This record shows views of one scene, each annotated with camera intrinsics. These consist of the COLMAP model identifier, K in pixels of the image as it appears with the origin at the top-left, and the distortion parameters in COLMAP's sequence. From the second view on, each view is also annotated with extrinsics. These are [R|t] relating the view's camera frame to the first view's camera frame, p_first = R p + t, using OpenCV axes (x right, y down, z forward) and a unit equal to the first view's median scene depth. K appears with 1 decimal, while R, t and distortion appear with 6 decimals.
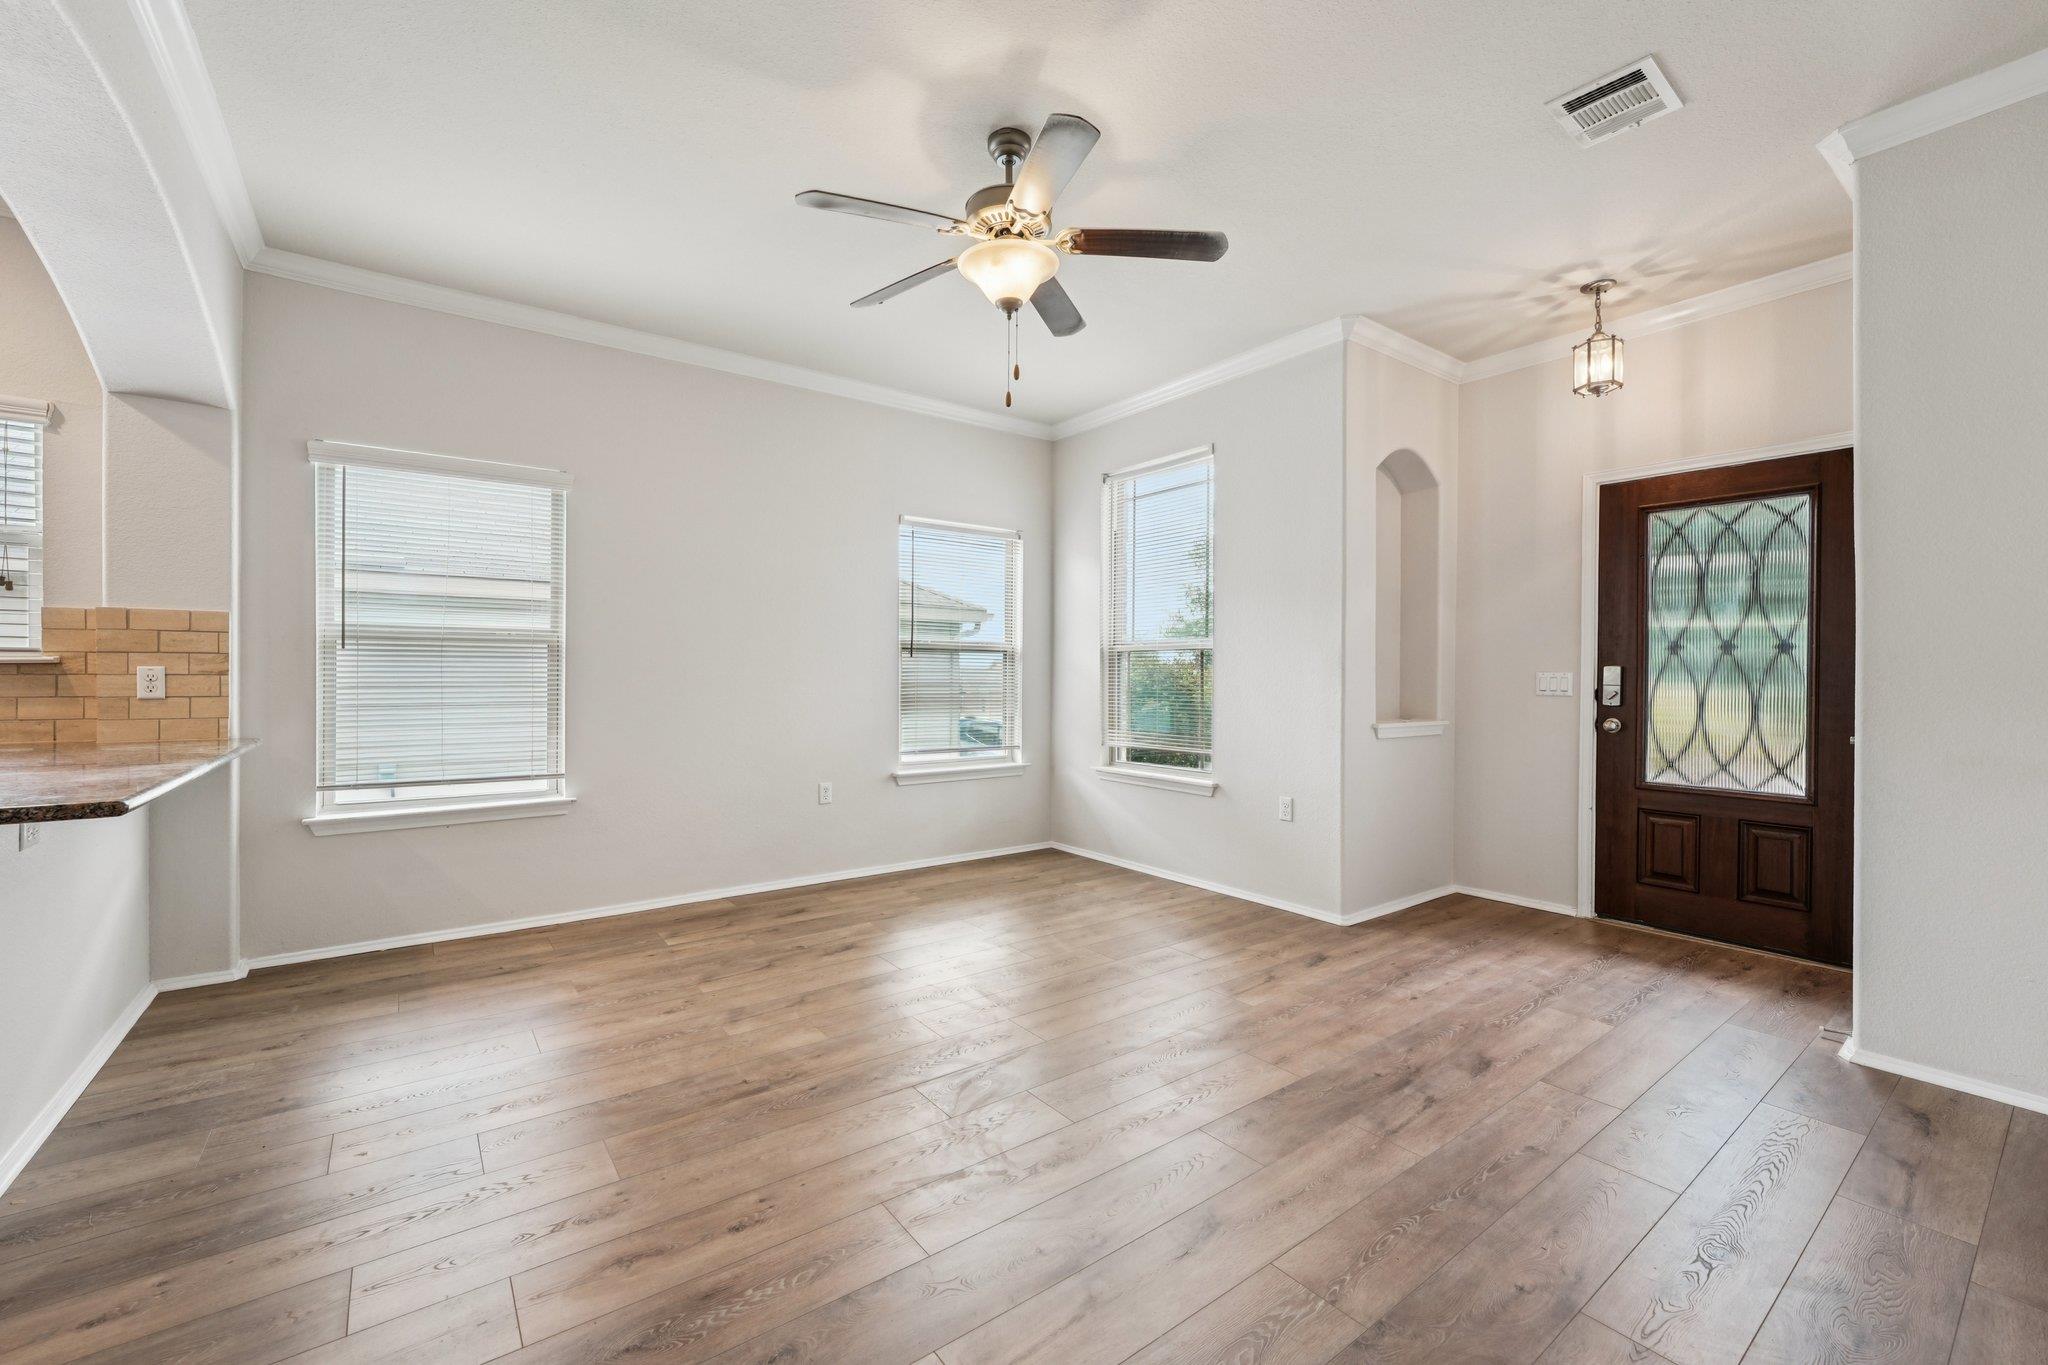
lens RADIAL K [[836.7, 0, 1016.6], [0, 836.7, 675.3], [0, 0, 1]] dist [-0.009964, 0.001551]
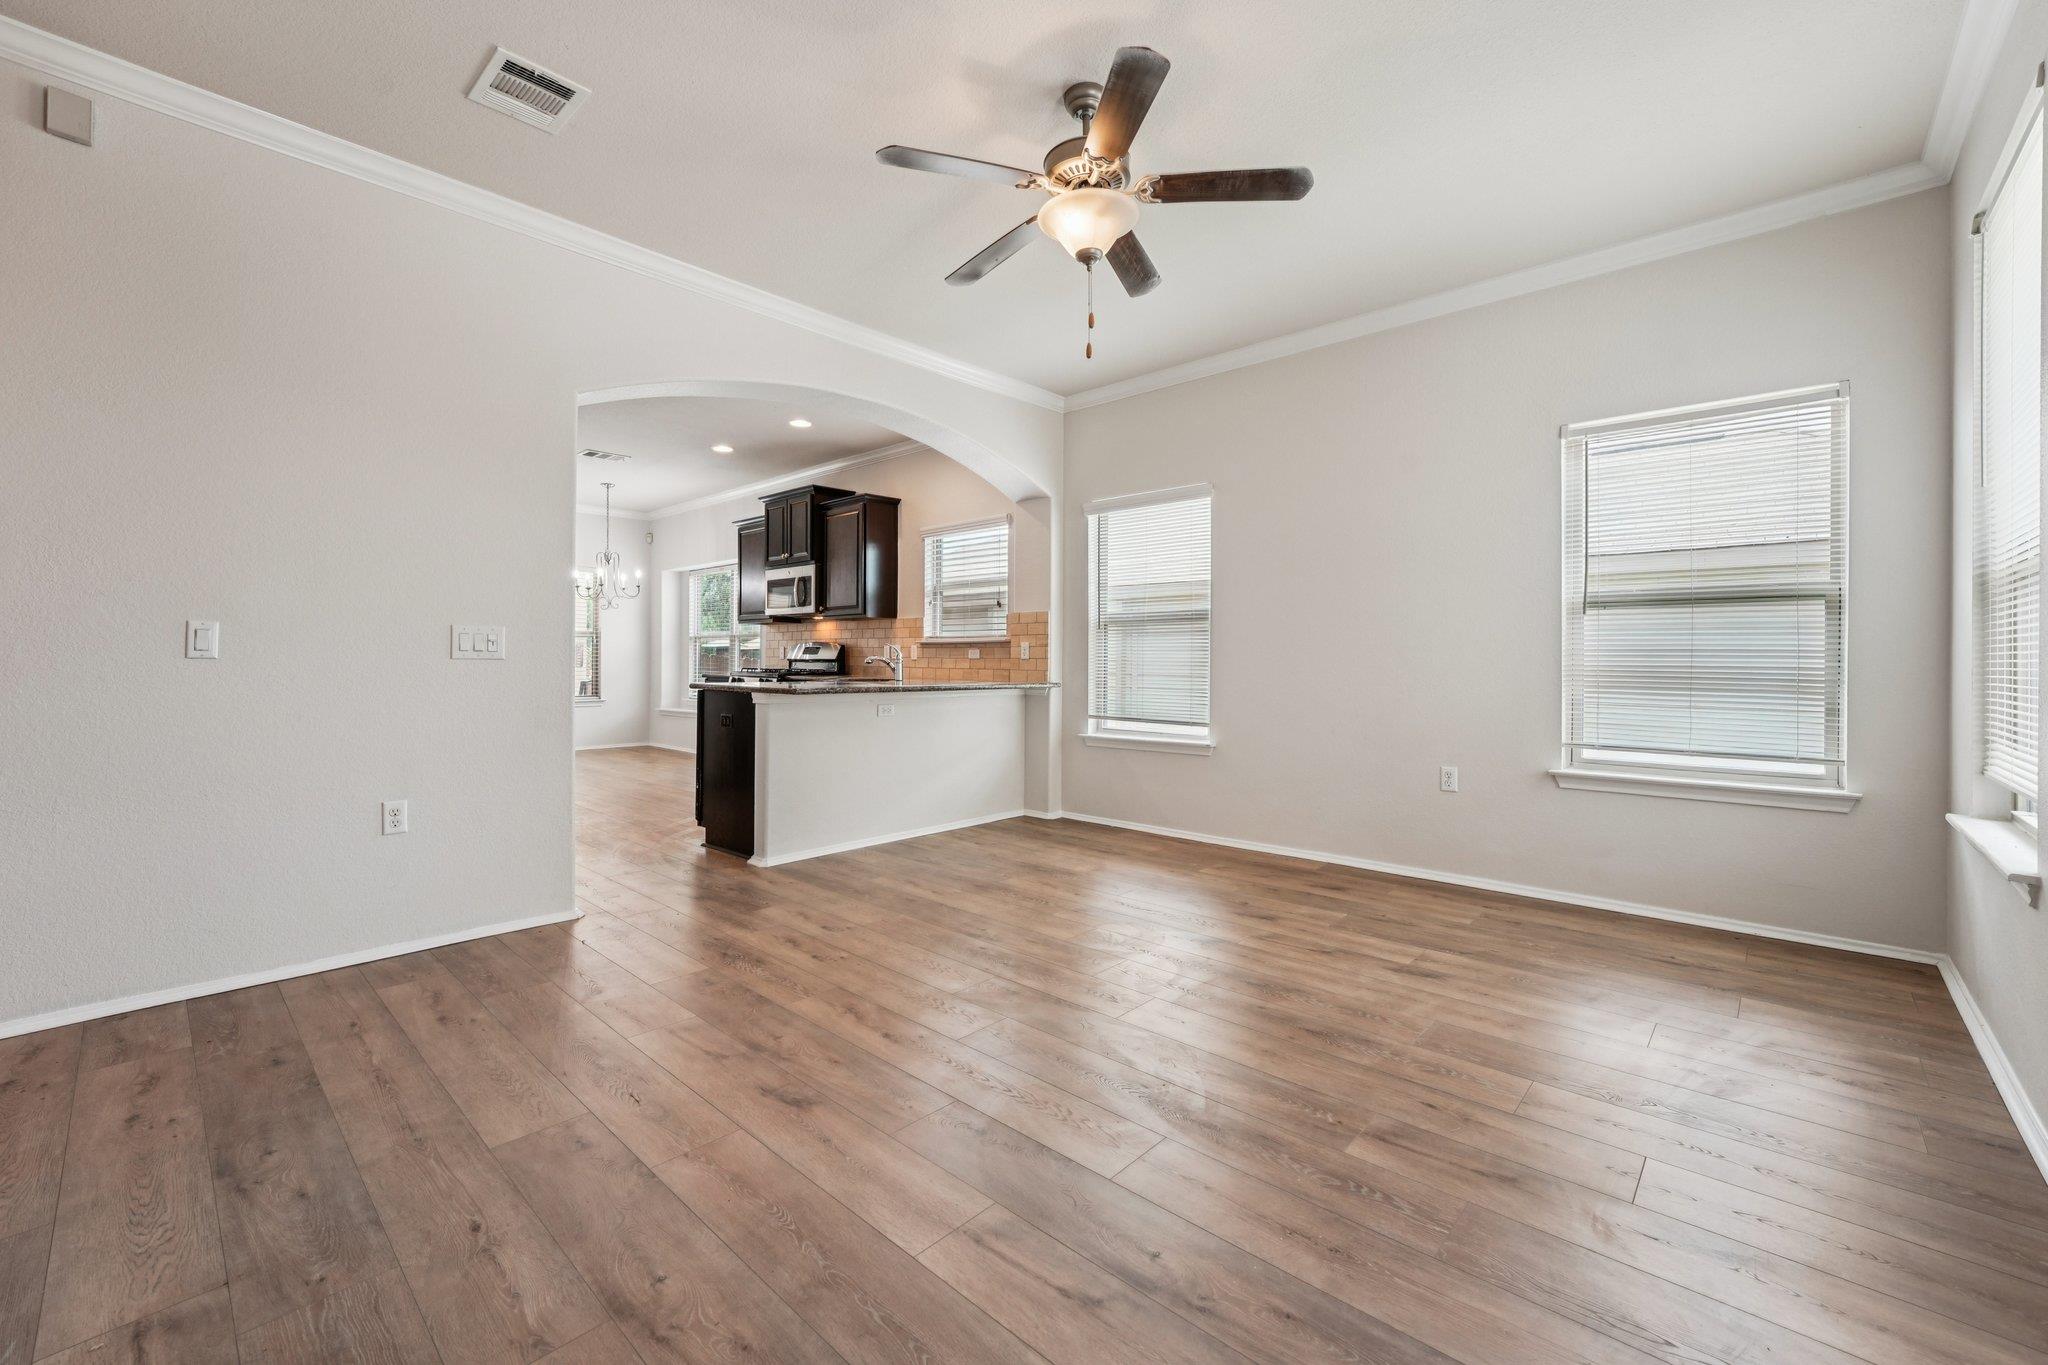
lens RADIAL K [[836.7, 0, 1024.9], [0, 836.7, 653.7], [0, 0, 1]] dist [-0.009964, 0.001551]
pose [[0.184940, -0.011472, -0.982683, 0.705420], [-0.003744, 0.999916, -0.012378, 0.032964], [0.982743, 0.005969, 0.184882, 0.546794]]
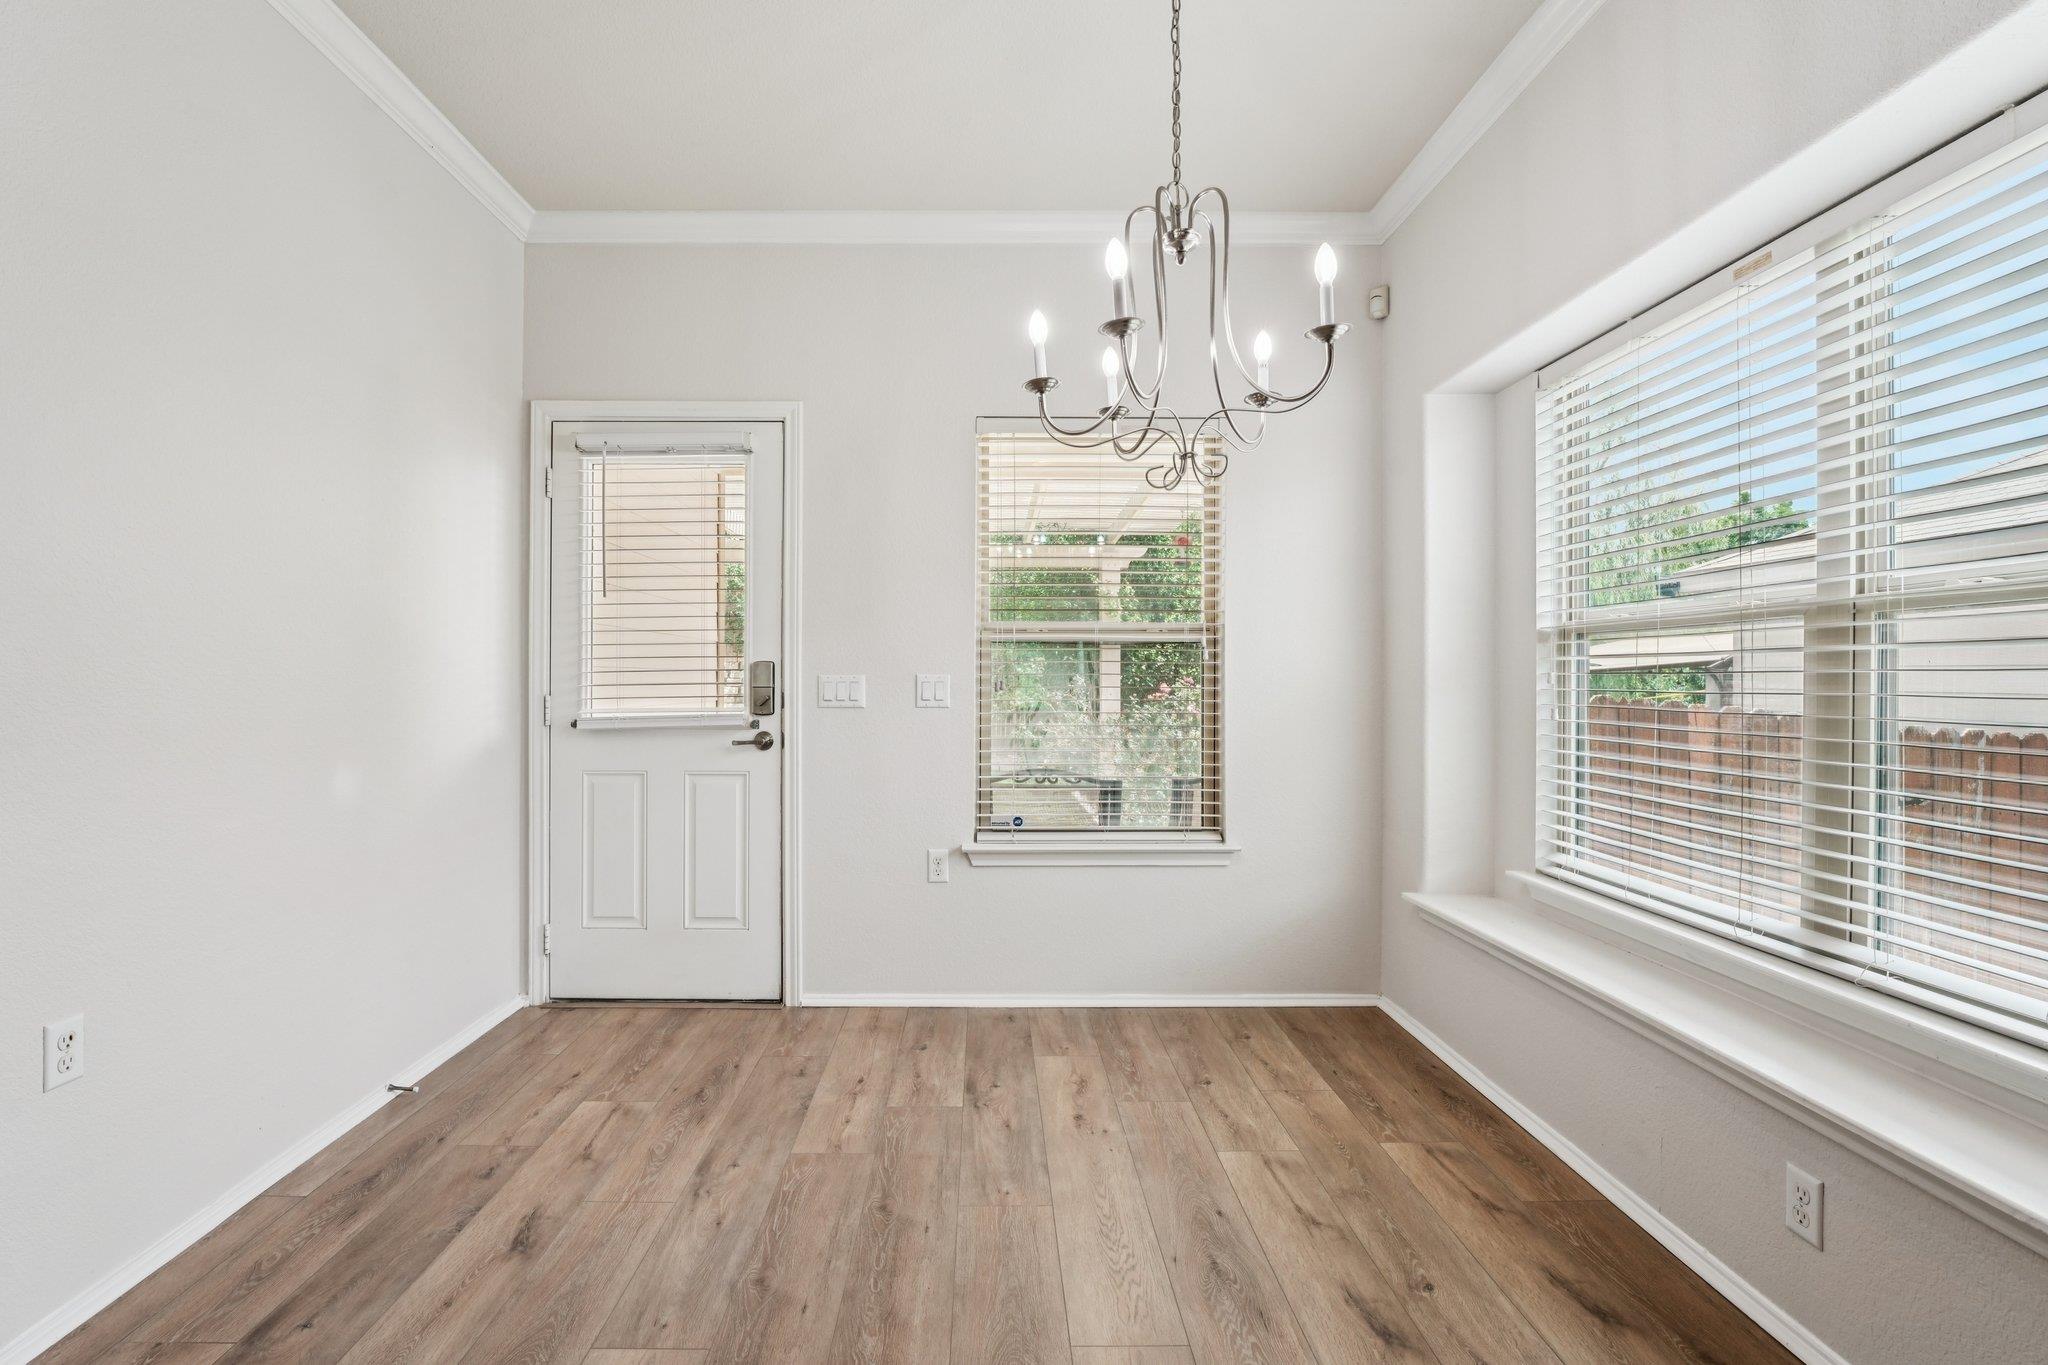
lens RADIAL K [[872.6, 0, 1028.9], [0, 872.6, 680.4], [0, 0, 1]] dist [-0.007123, -0.000067]
pose [[-0.576861, -0.006077, -0.816820, -1.393599], [-0.005095, 0.999980, -0.003842, -0.004415], [0.816827, 0.001945, -0.576880, 0.034956]]
